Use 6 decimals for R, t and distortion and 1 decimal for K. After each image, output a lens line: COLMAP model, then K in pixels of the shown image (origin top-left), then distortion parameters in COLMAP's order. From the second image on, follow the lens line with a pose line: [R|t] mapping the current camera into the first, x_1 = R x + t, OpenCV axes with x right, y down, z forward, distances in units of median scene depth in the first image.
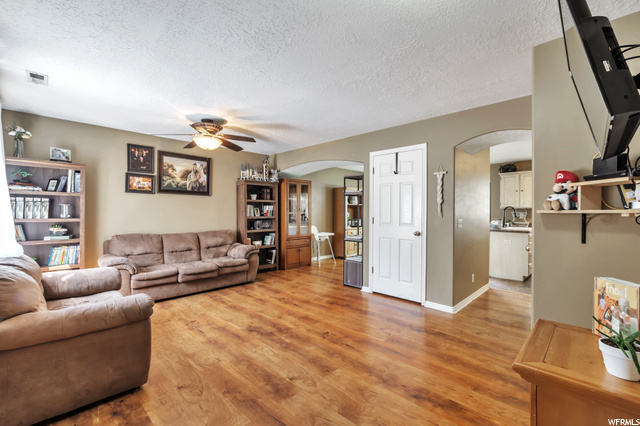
lens RADIAL K [[282.9, 0, 322.9], [0, 282.9, 210.3], [0, 0, 1]] dist [-0.001704, -0.000251]
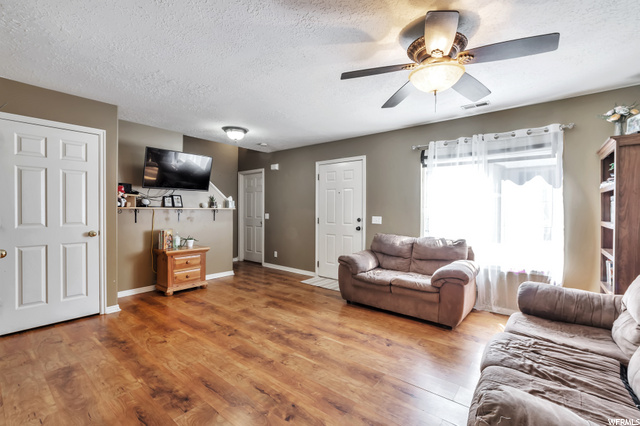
lens RADIAL K [[282.9, 0, 314.2], [0, 282.9, 214.4], [0, 0, 1]] dist [-0.001704, -0.000251]
pose [[-0.998071, -0.009963, -0.061283, -0.200650], [-0.010318, 0.999932, 0.005466, 0.014981], [0.061224, 0.006088, -0.998105, 1.911059]]
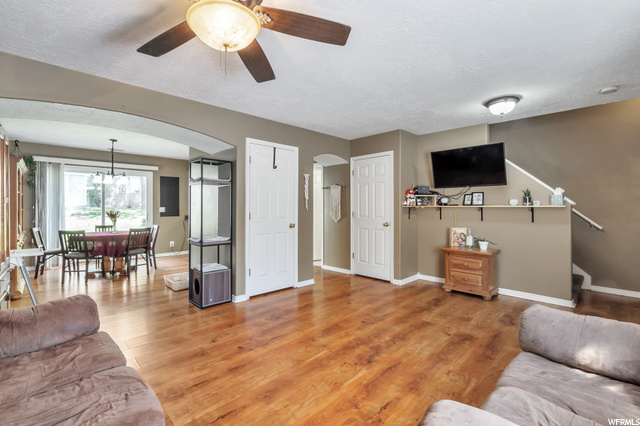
lens RADIAL K [[282.9, 0, 319.6], [0, 282.9, 208.2], [0, 0, 1]] dist [-0.001704, -0.000251]
pose [[0.034666, -0.013033, 0.999314, -1.009760], [-0.009333, 0.999867, 0.013364, -0.004189], [-0.999355, -0.009790, 0.034540, 1.093725]]
